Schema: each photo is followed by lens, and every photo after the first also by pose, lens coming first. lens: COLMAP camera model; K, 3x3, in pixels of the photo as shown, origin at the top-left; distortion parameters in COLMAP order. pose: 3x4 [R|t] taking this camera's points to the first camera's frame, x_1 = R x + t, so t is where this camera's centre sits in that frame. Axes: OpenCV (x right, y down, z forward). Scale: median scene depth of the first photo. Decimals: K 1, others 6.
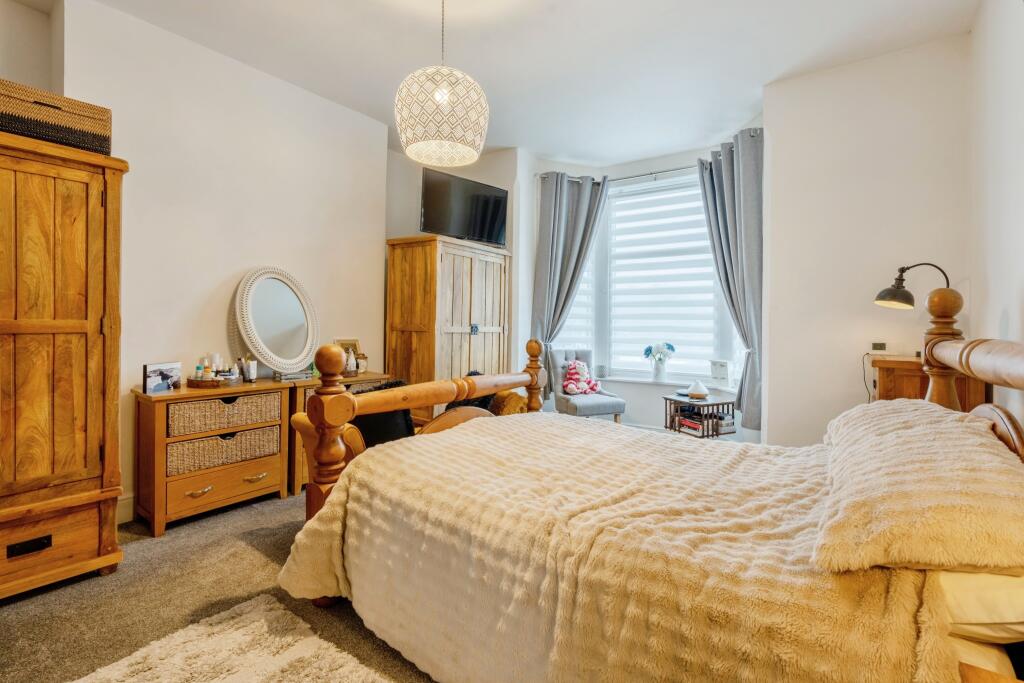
lens RADIAL K [[474.1, 0, 509.4], [0, 474.1, 337.3], [0, 0, 1]] dist [-0.012064, 0.000138]
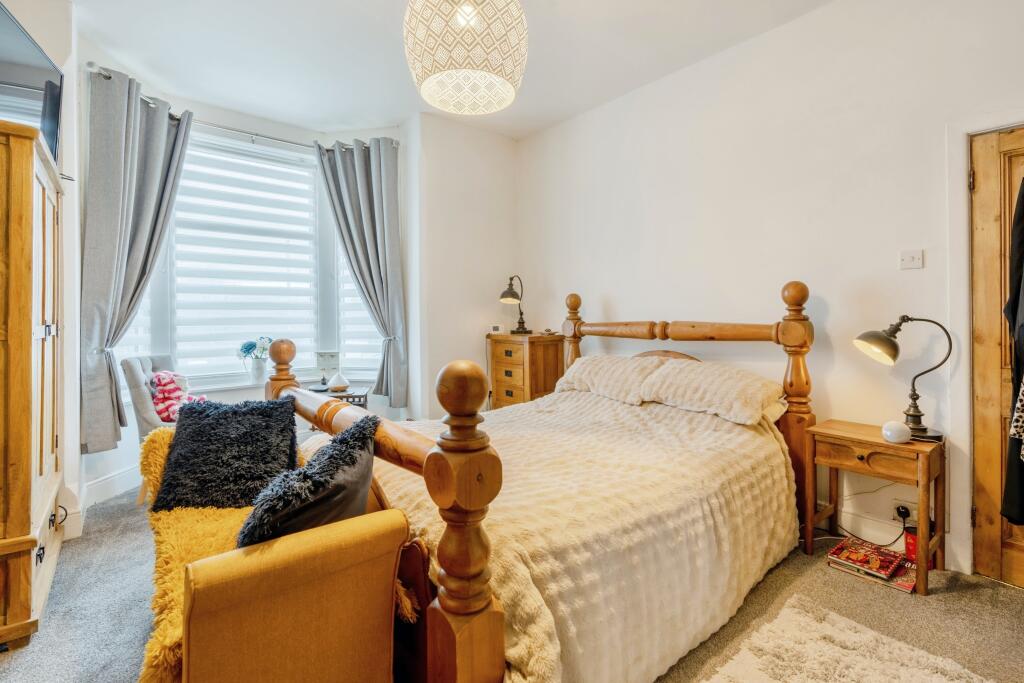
lens RADIAL K [[474.1, 0, 533.2], [0, 474.1, 309.9], [0, 0, 1]] dist [-0.012064, 0.000138]
pose [[0.212131, -0.000015, 0.977241, -0.427562], [0.032039, 0.999463, -0.006939, -0.016337], [-0.976716, 0.032782, 0.212017, 0.374386]]
